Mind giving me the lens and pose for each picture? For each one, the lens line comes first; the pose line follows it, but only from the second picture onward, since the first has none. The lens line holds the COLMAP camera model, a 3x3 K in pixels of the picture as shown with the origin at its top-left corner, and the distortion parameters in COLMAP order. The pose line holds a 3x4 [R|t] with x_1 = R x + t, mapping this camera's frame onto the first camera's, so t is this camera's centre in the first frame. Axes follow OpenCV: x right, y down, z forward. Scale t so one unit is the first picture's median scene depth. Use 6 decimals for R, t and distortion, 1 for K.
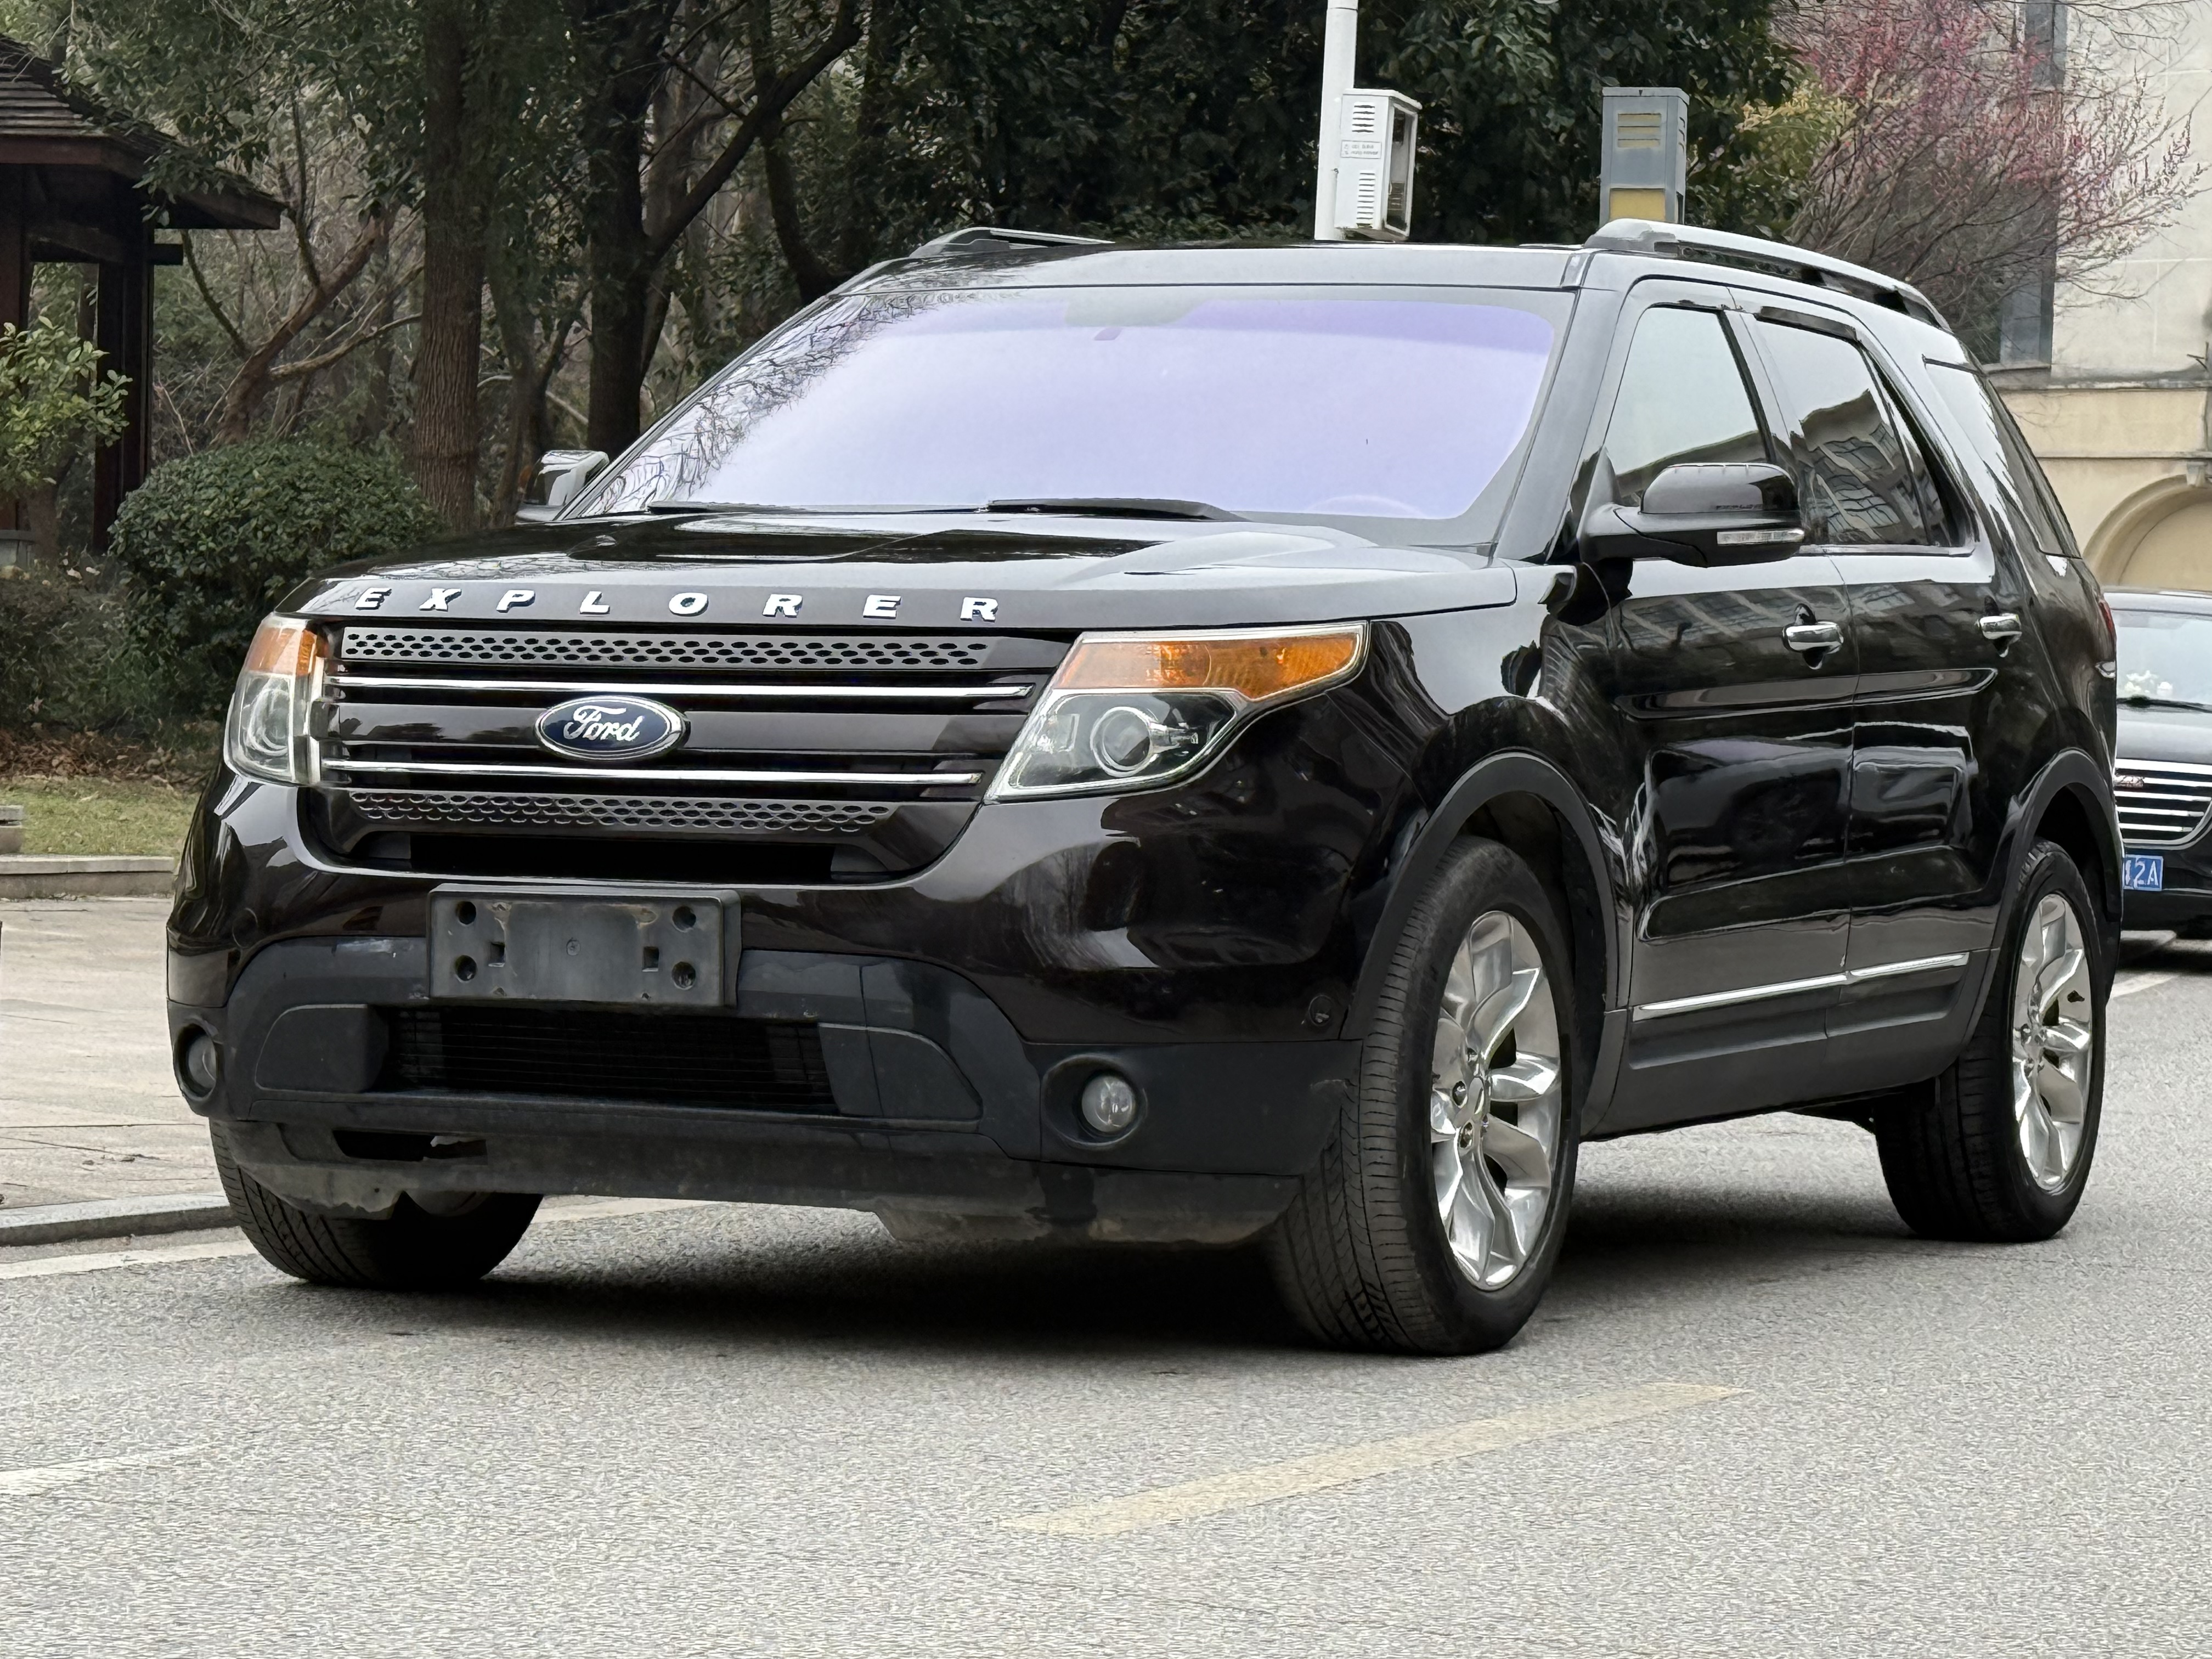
lens RADIAL K [[6480.9, 0, 1157.4], [0, 6480.9, 826.7], [0, 0, 1]] dist [0.230510, 0.766372]
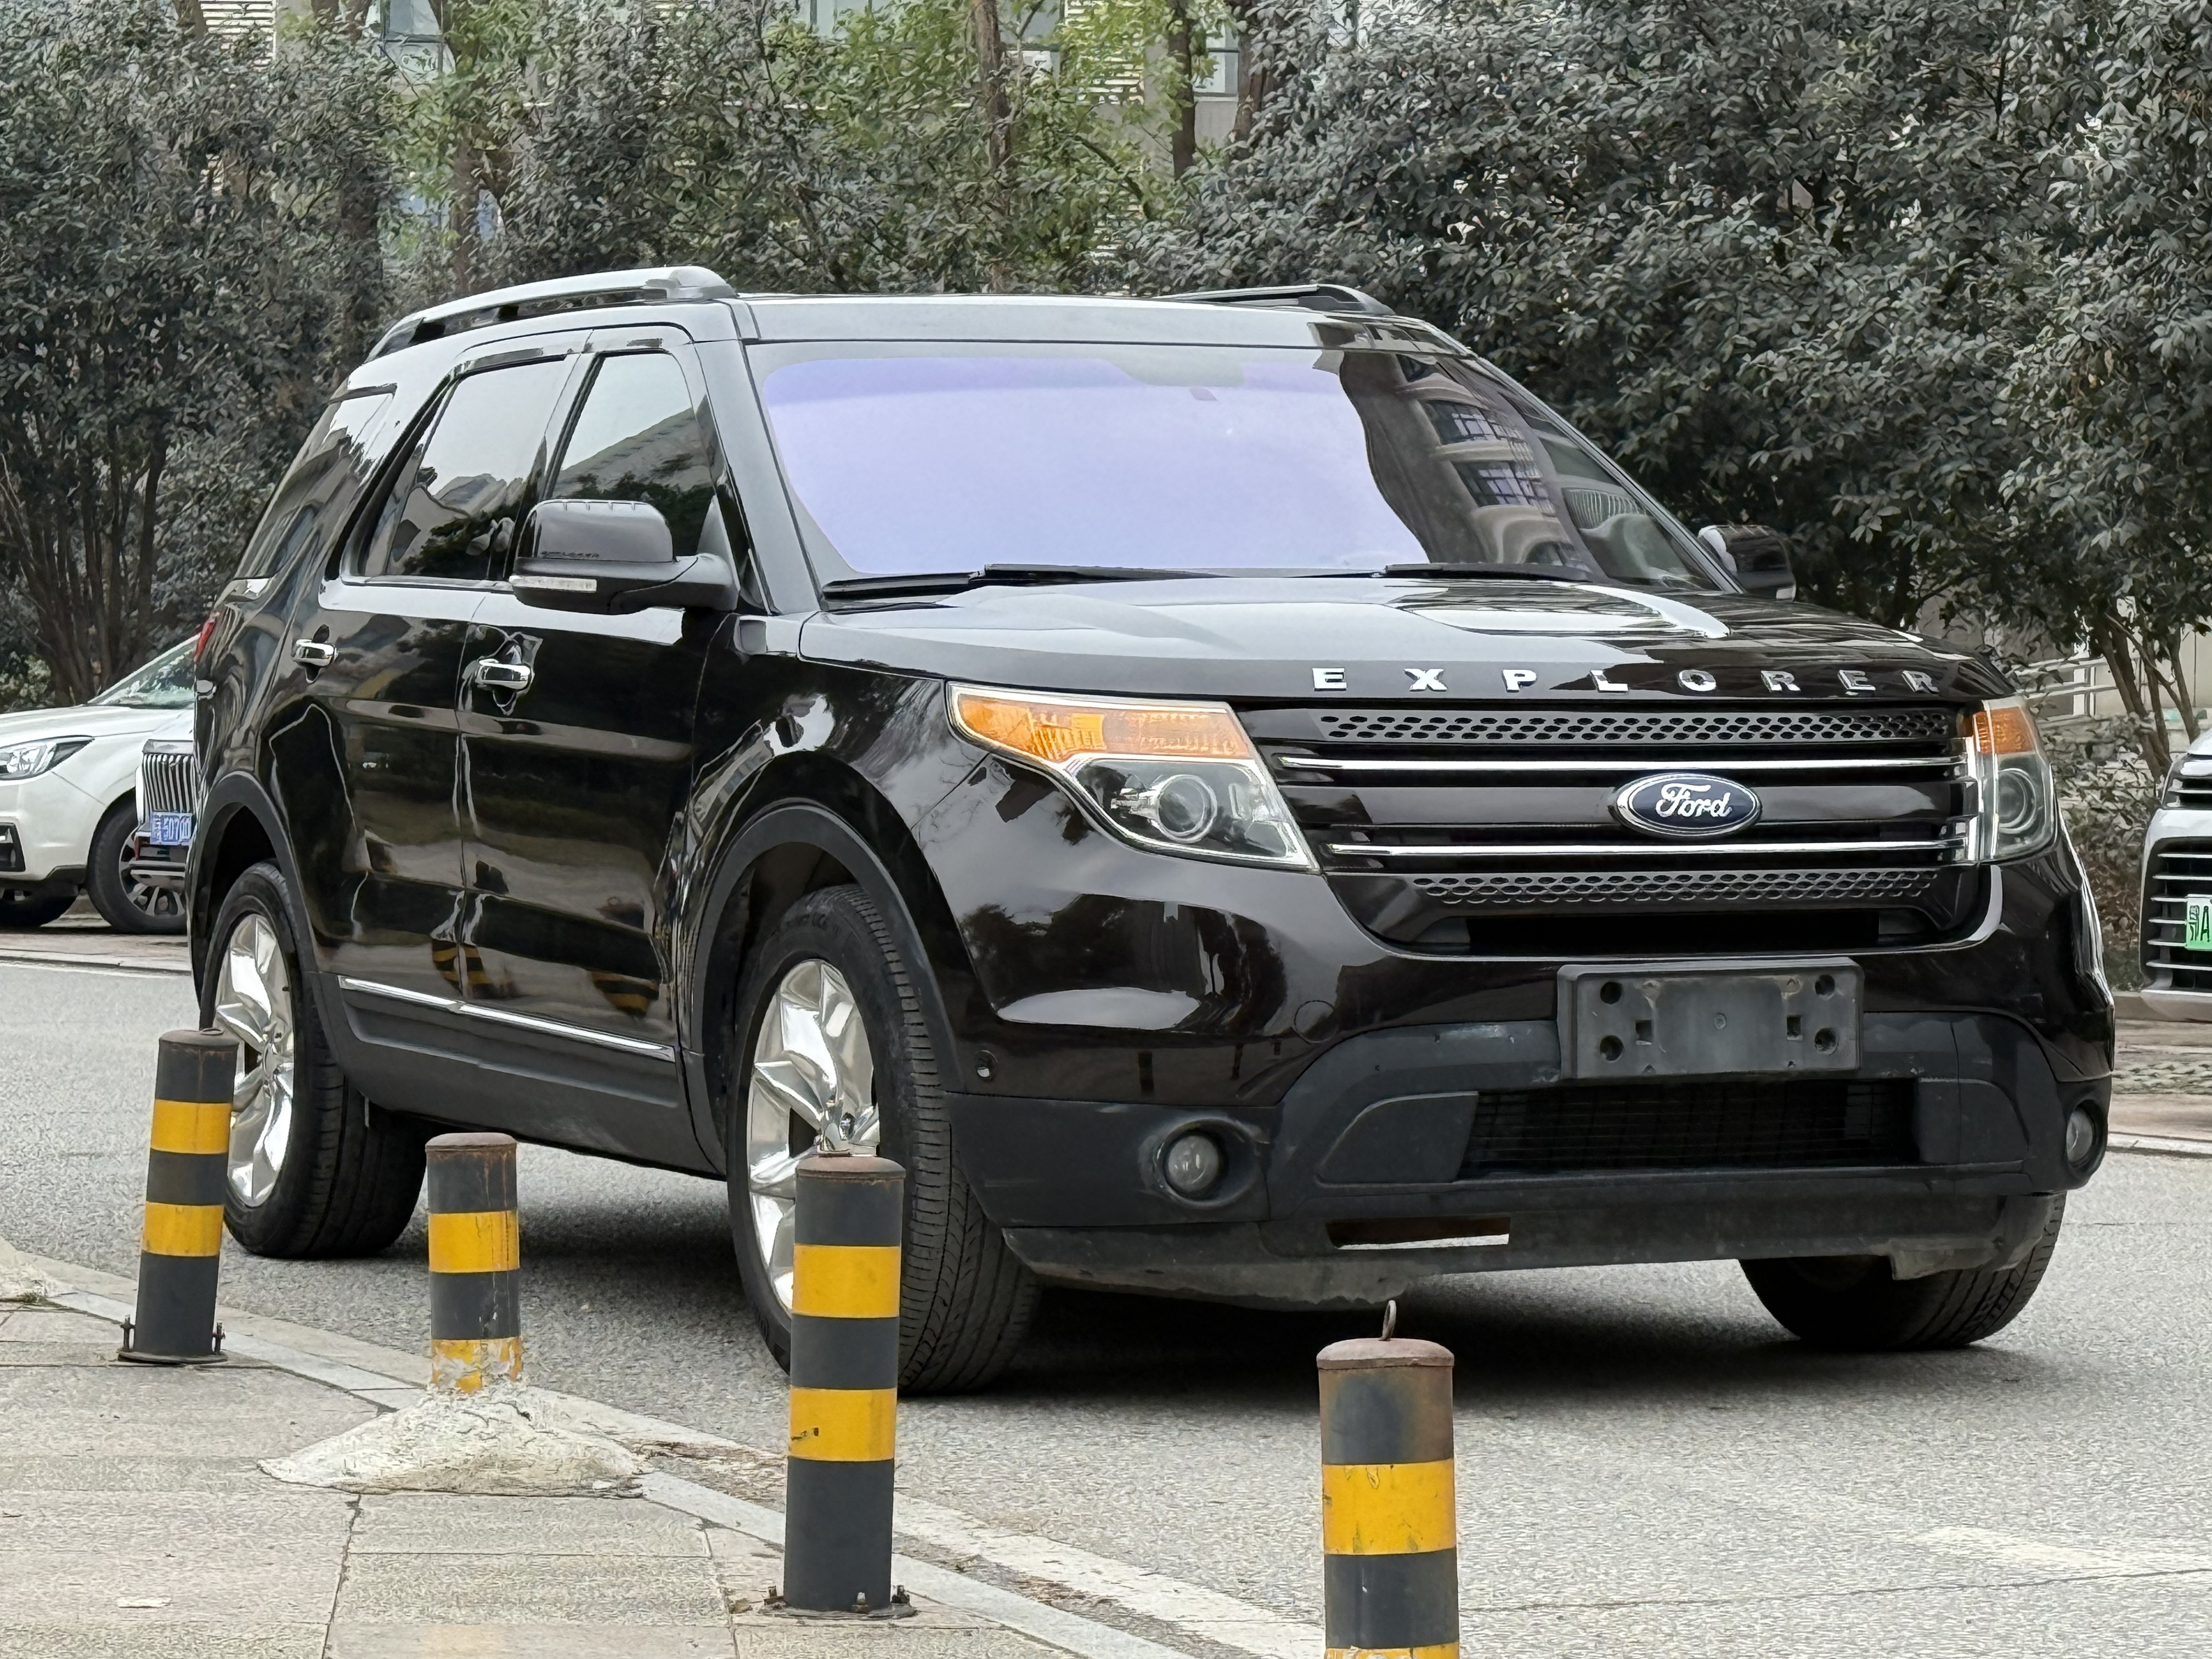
lens RADIAL K [[6480.9, 0, 1157.4], [0, 6480.9, 826.7], [0, 0, 1]] dist [0.230510, 0.766372]
pose [[0.653545, -0.037284, 0.755969, -0.914839], [0.025891, 0.999303, 0.026903, -0.041561], [-0.756445, 0.001991, 0.654054, 0.395852]]
